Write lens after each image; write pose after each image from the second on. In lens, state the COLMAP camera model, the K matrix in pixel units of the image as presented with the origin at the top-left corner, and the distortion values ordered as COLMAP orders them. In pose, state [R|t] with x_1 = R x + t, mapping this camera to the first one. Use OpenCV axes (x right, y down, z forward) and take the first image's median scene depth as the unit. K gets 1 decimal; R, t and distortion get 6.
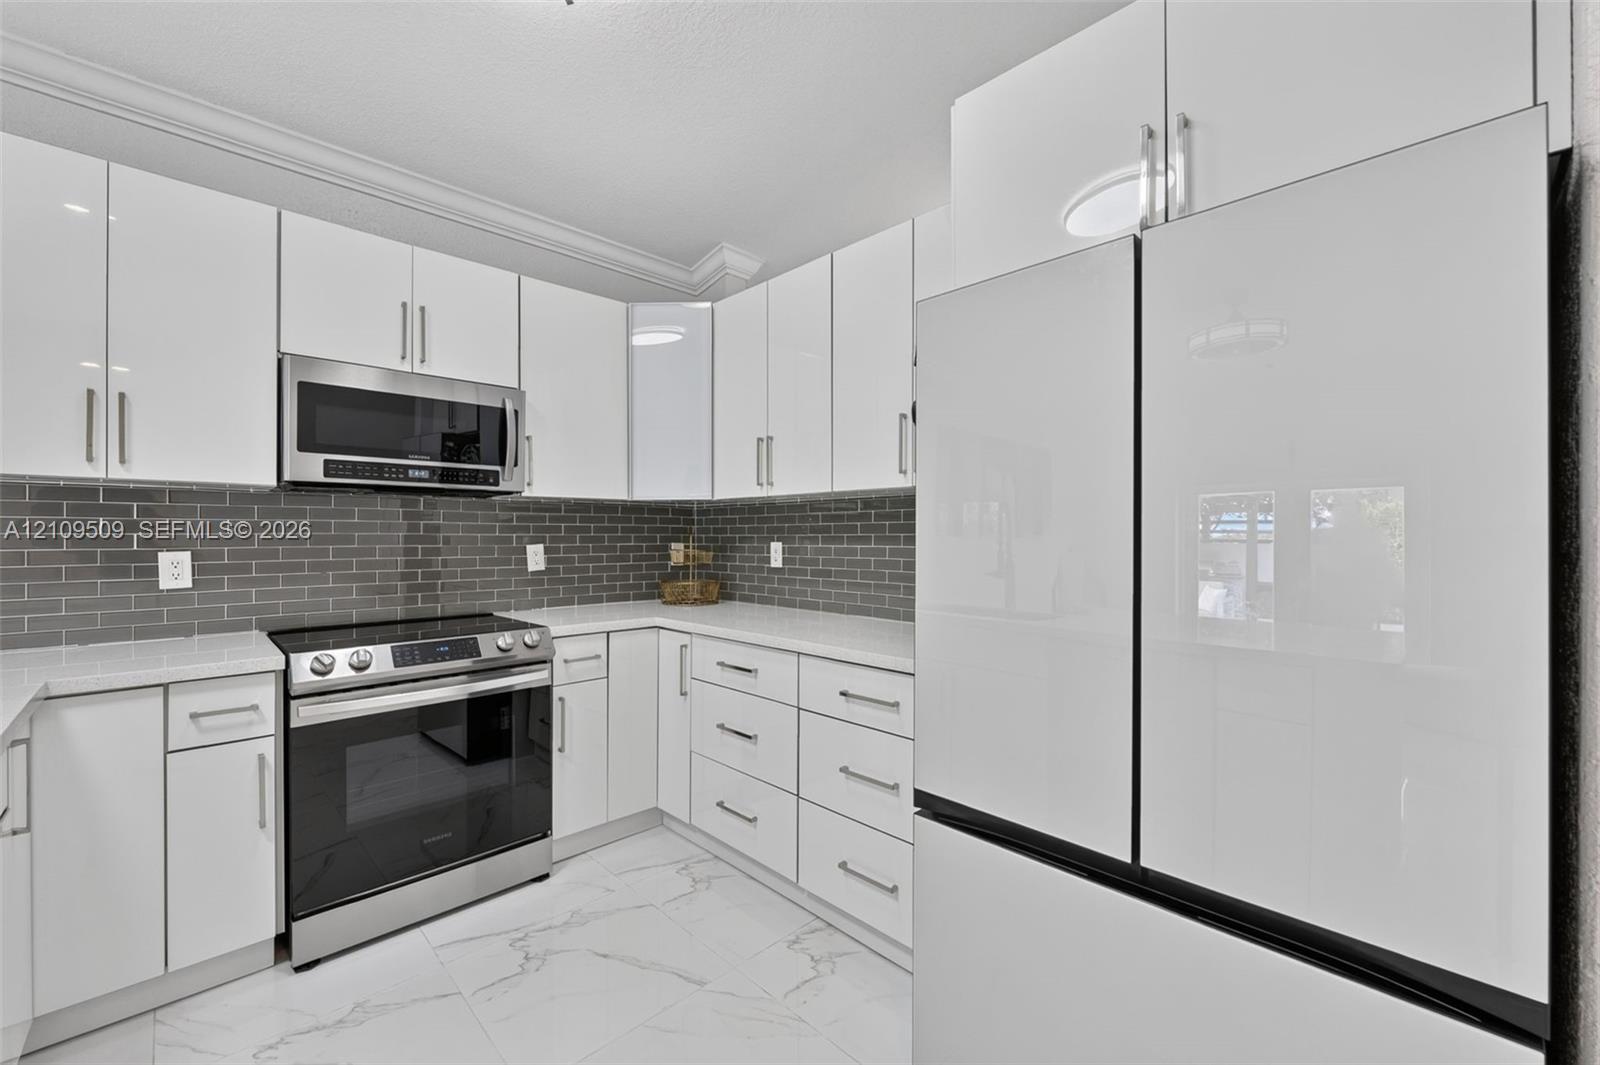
lens RADIAL K [[642.4, 0, 800.0], [0, 642.4, 532.5], [0, 0, 1]] dist [0.000085, -0.000013]
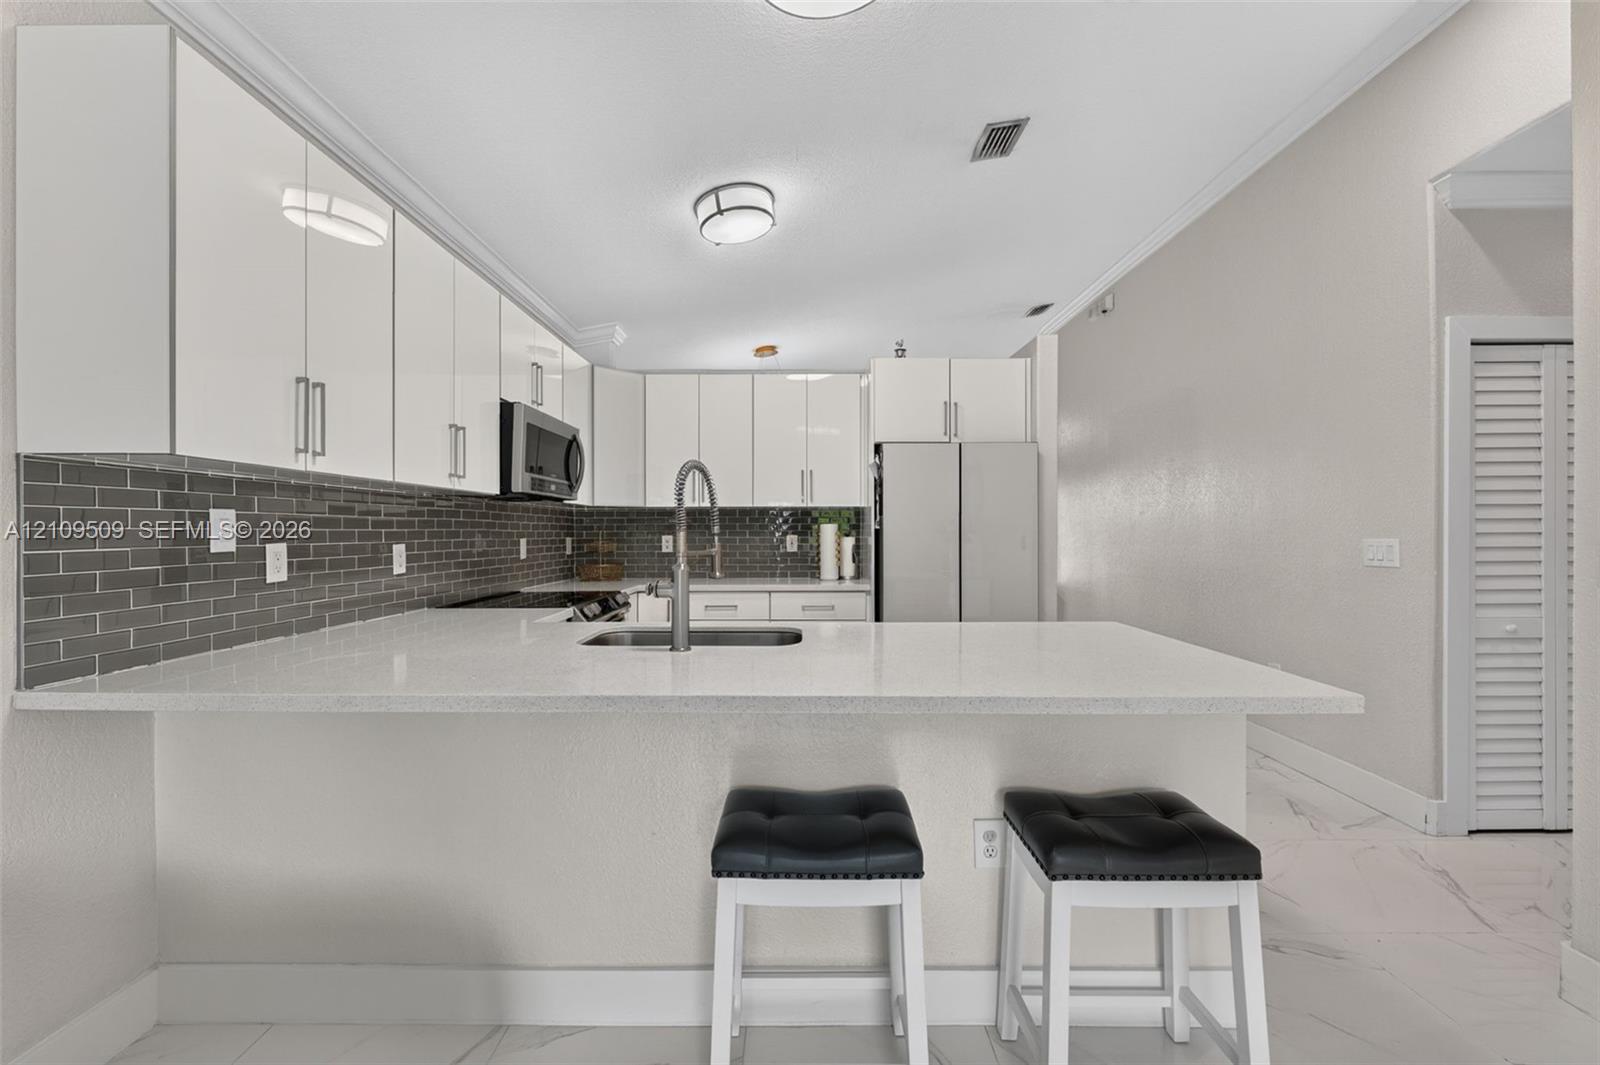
lens RADIAL K [[642.4, 0, 800.0], [0, 642.4, 532.5], [0, 0, 1]] dist [0.000085, -0.000013]
pose [[0.695816, 0.000180, 0.718220, -1.099812], [-0.005255, 0.999974, 0.004841, -0.001754], [-0.718201, -0.007142, 0.695799, -0.338204]]
